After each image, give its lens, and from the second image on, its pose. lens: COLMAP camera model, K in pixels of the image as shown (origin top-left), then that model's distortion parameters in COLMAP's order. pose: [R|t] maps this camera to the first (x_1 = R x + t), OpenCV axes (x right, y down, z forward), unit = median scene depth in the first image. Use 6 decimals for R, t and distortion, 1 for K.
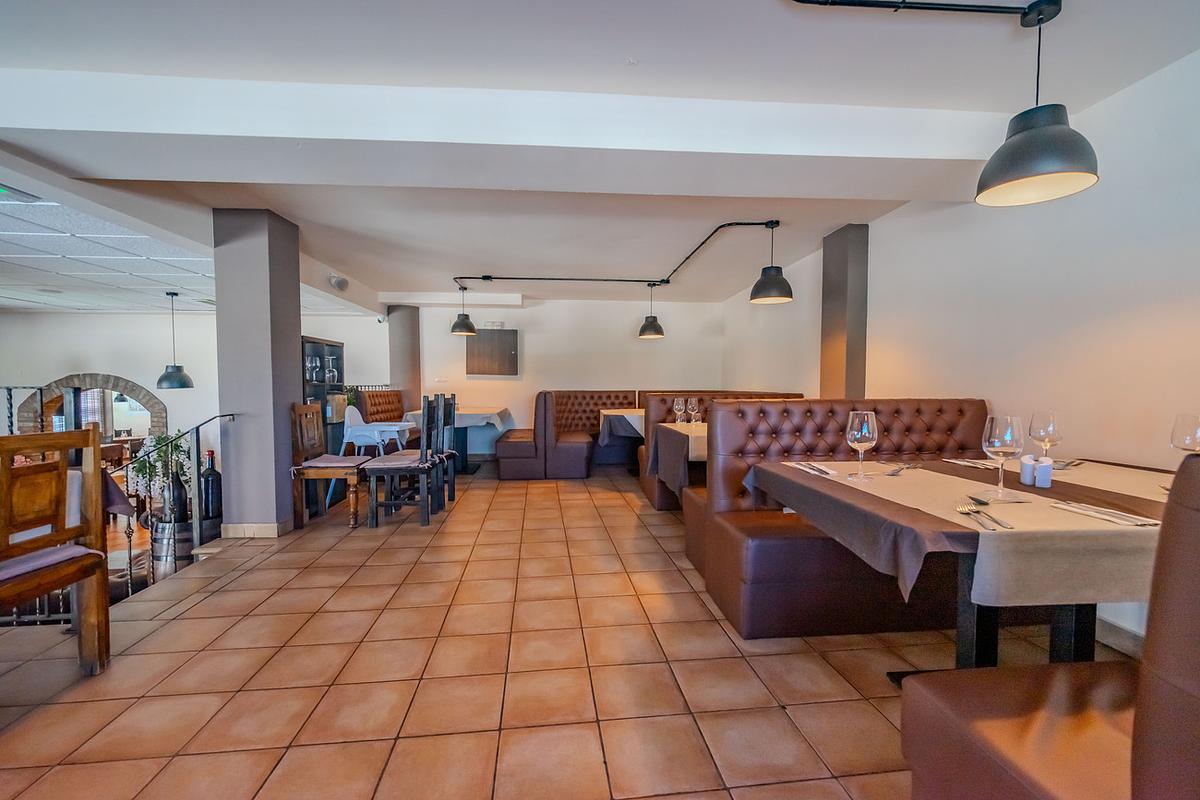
lens RADIAL K [[499.2, 0, 601.0], [0, 499.2, 402.7], [0, 0, 1]] dist [0.003090, -0.000816]
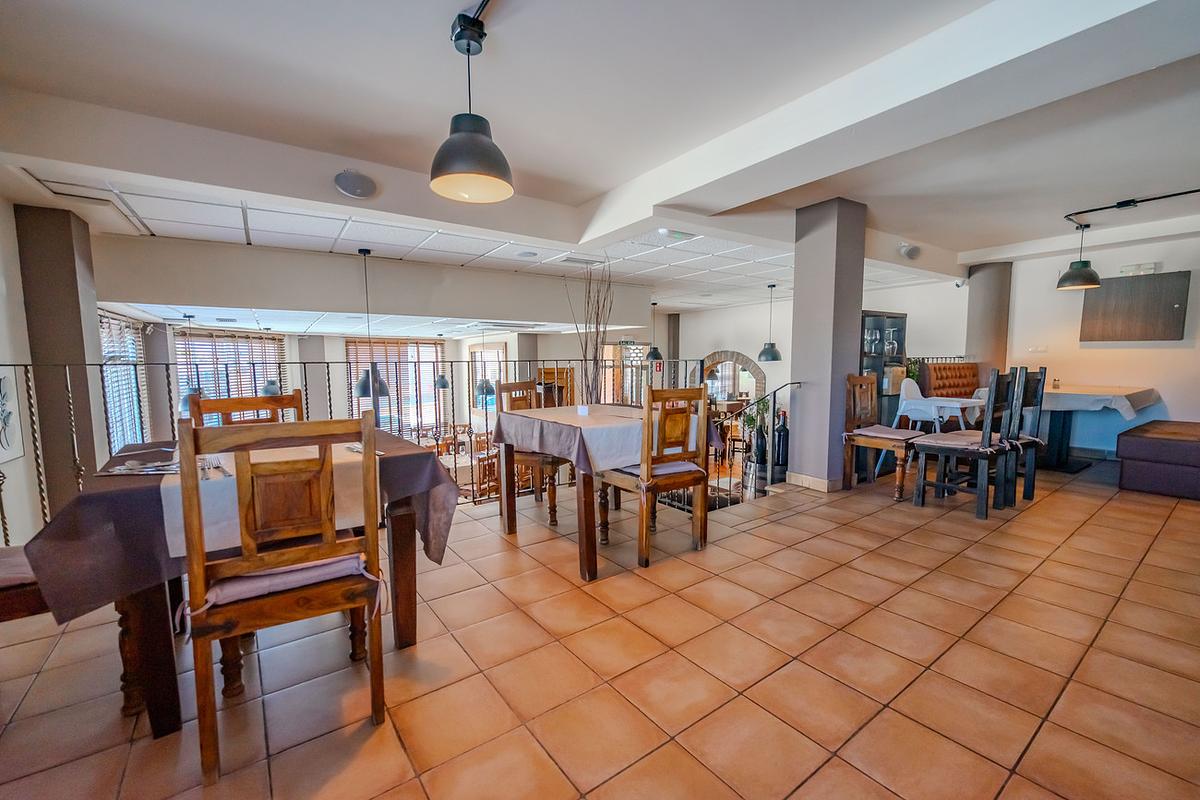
lens RADIAL K [[499.2, 0, 606.9], [0, 499.2, 402.4], [0, 0, 1]] dist [0.003090, -0.000816]
pose [[0.500437, 0.069754, -0.862959, 0.059321], [-0.023332, 0.997474, 0.067096, 0.001325], [0.865459, -0.013443, 0.500800, 0.004886]]
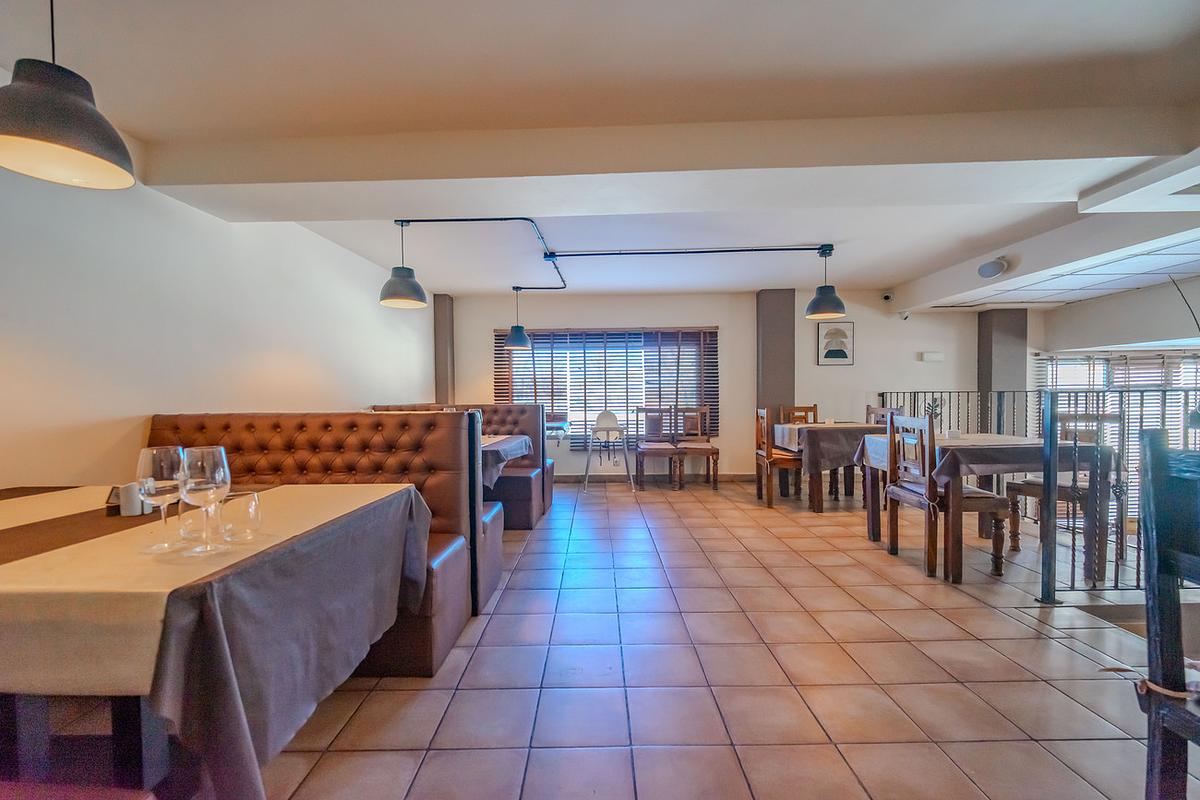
lens RADIAL K [[499.2, 0, 598.2], [0, 499.2, 406.9], [0, 0, 1]] dist [0.003090, -0.000816]
pose [[-0.992185, 0.011809, 0.124217, -0.094122], [0.019001, 0.998201, 0.056867, -0.048654], [-0.123322, 0.058783, -0.990624, 1.358882]]
